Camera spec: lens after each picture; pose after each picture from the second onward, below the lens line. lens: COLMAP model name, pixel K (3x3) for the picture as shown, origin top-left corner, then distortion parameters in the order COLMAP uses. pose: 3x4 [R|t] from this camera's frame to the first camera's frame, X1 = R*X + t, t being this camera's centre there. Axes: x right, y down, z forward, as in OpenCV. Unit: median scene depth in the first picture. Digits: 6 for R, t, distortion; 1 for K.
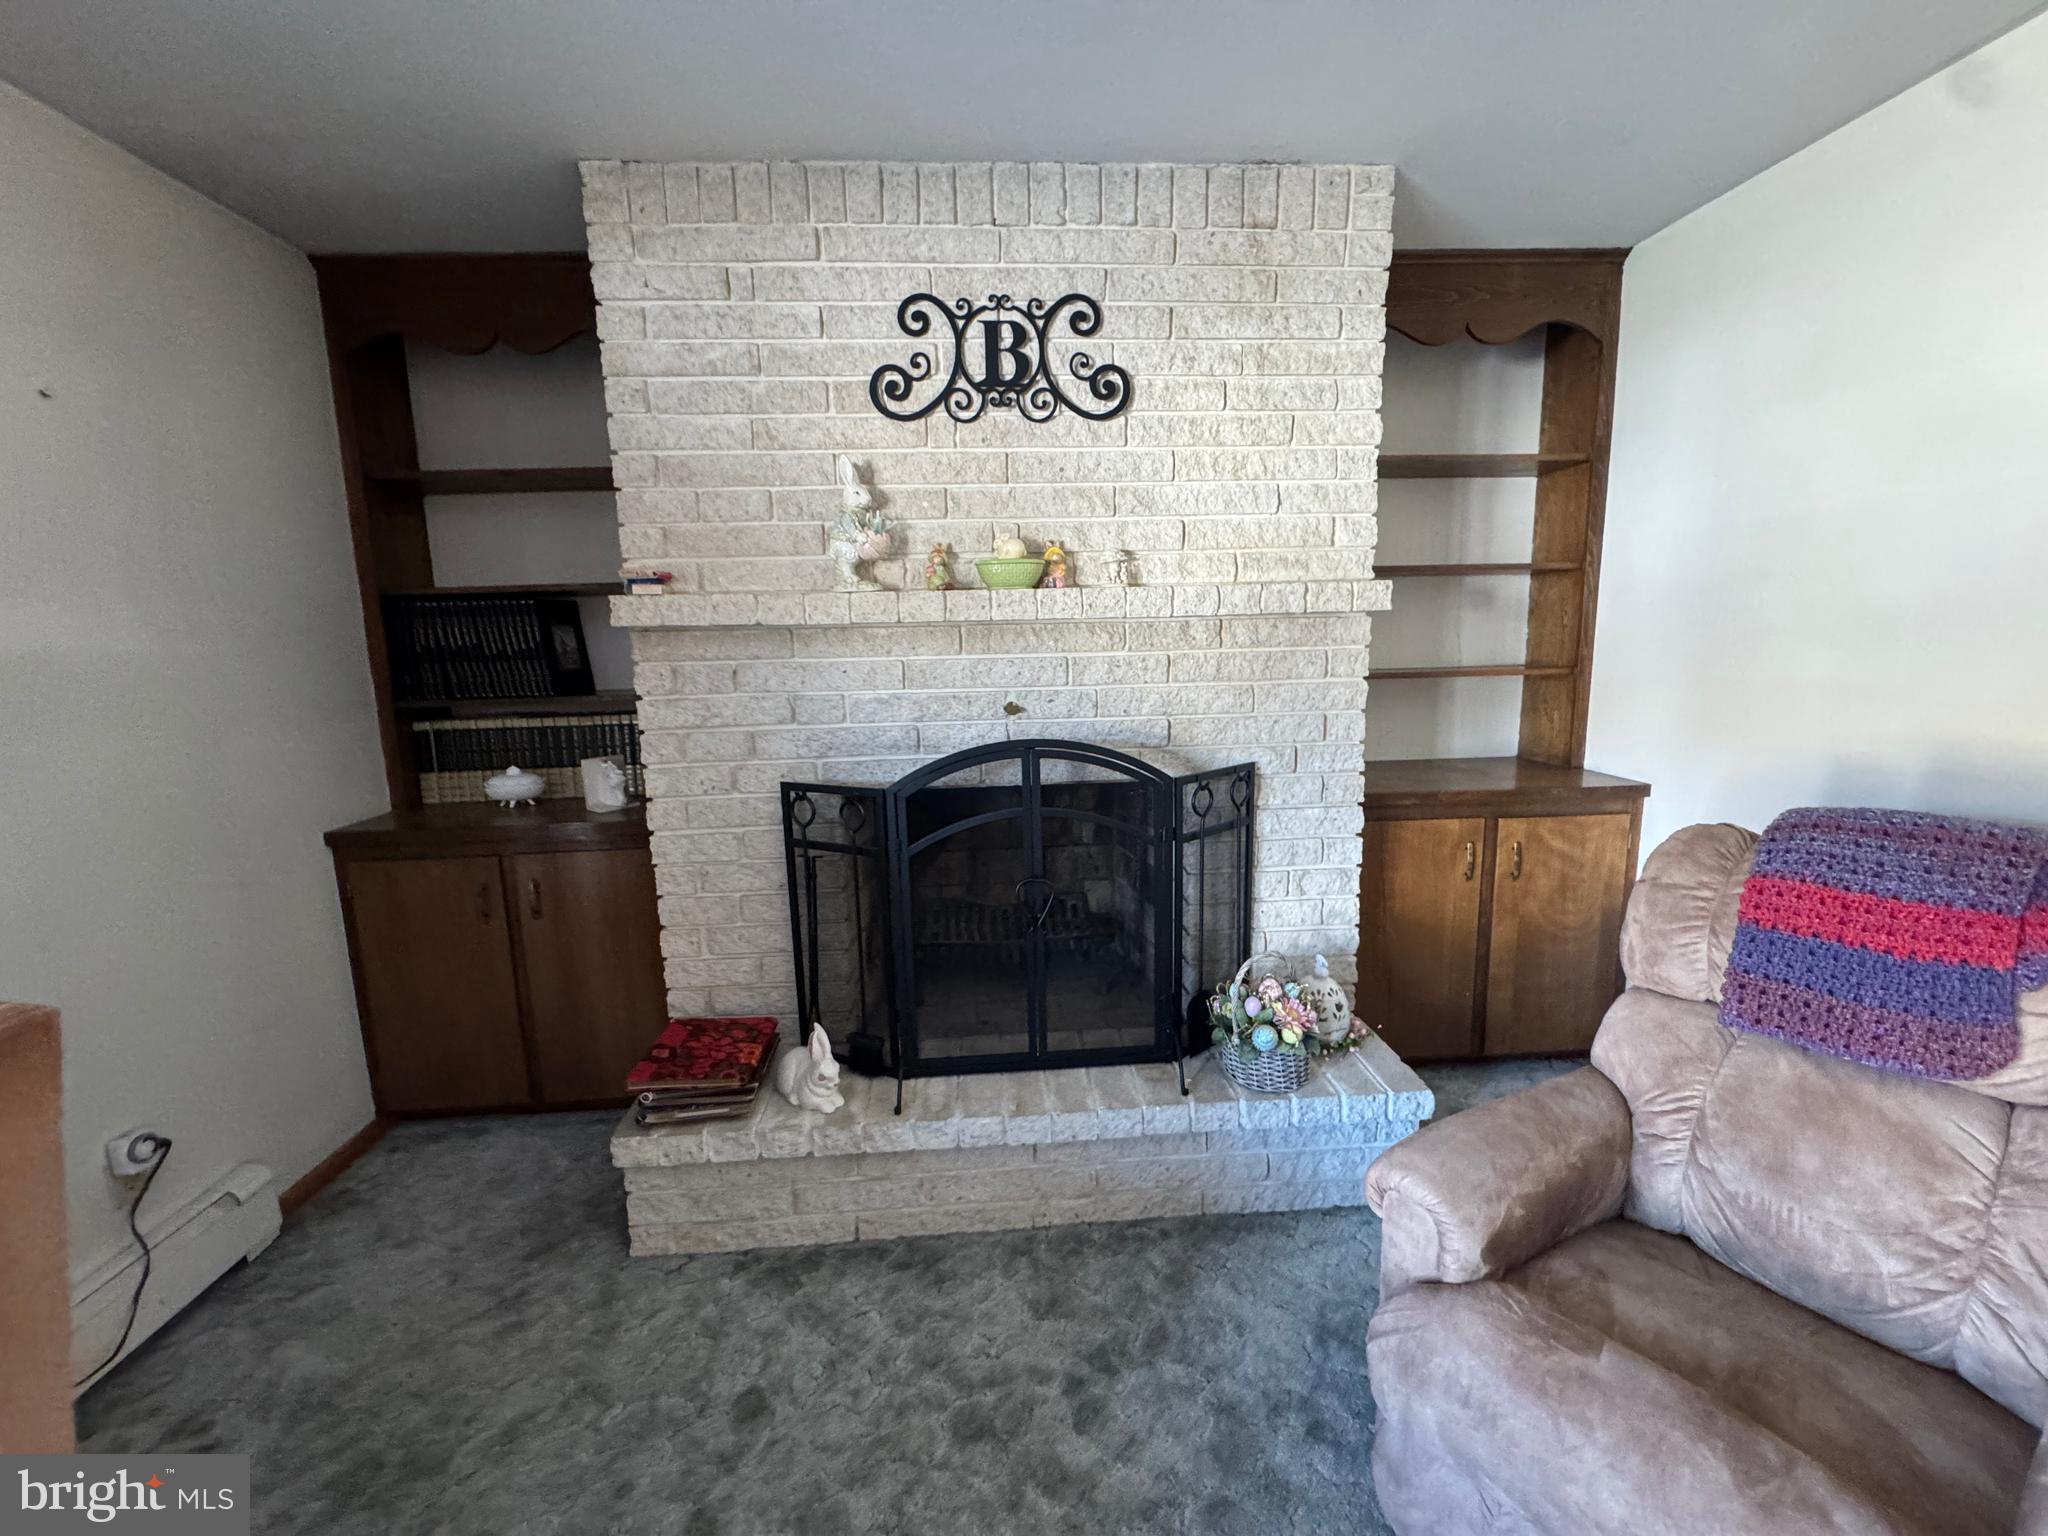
lens RADIAL K [[815.2, 0, 1022.3], [0, 815.2, 761.7], [0, 0, 1]] dist [-0.002106, -0.000052]
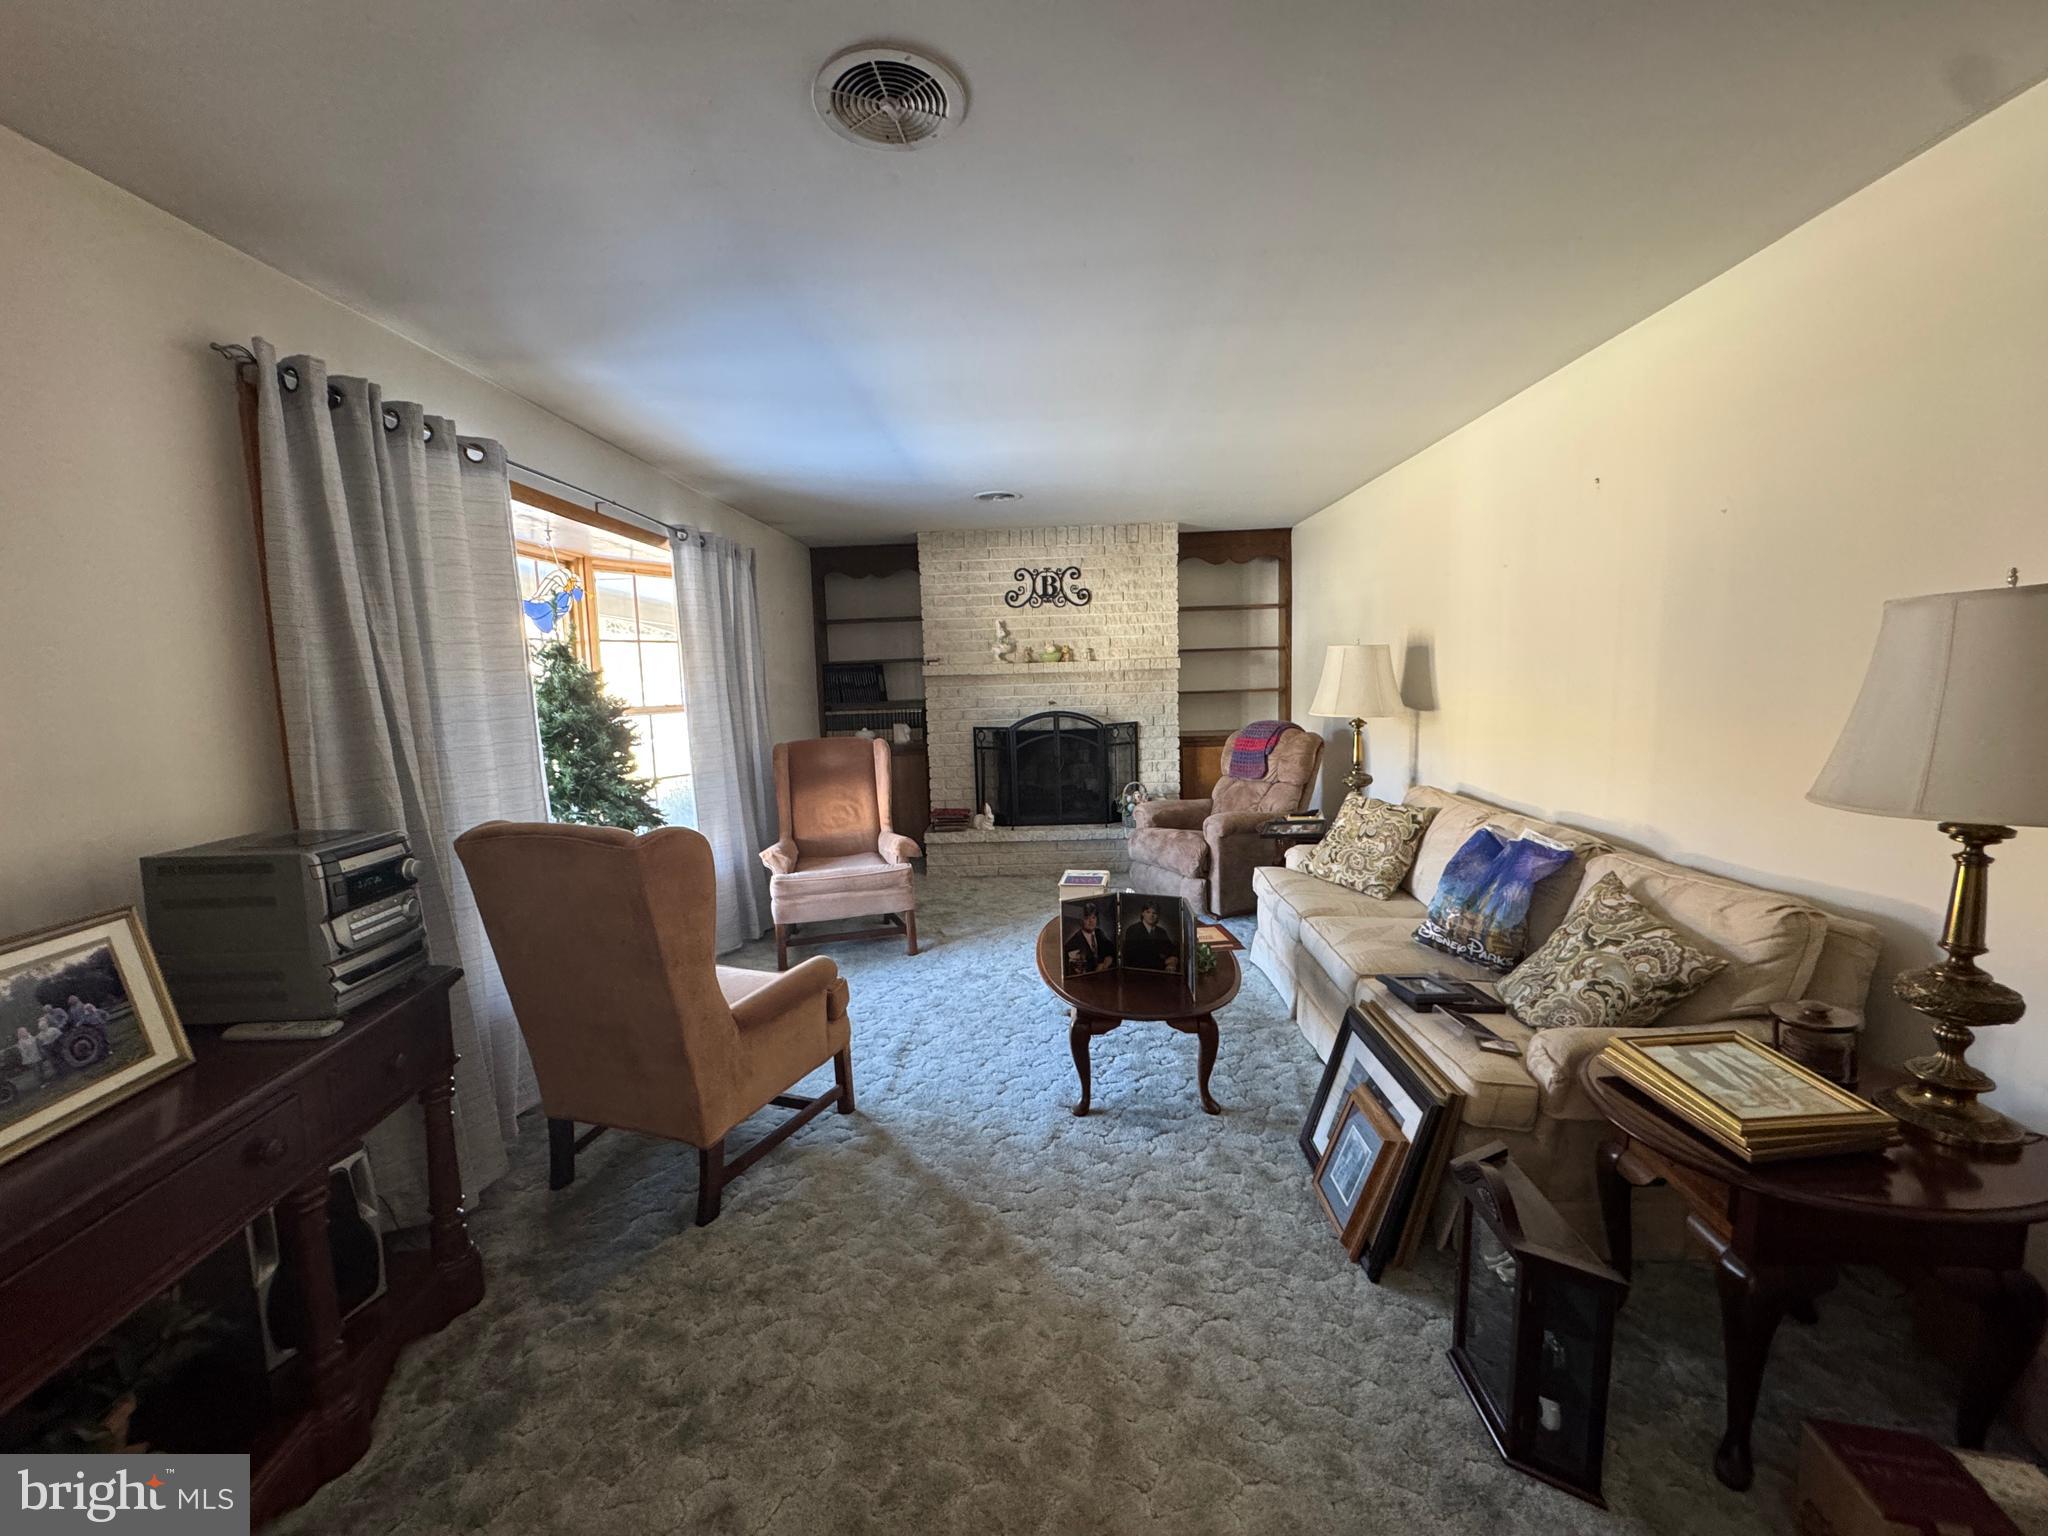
lens RADIAL K [[815.2, 0, 1022.3], [0, 815.2, 761.7], [0, 0, 1]] dist [-0.002106, -0.000052]
pose [[0.995145, 0.002694, -0.098384, 0.176823], [-0.007392, 0.998848, -0.047417, 0.295102], [0.098143, 0.047914, 0.994018, -1.959164]]
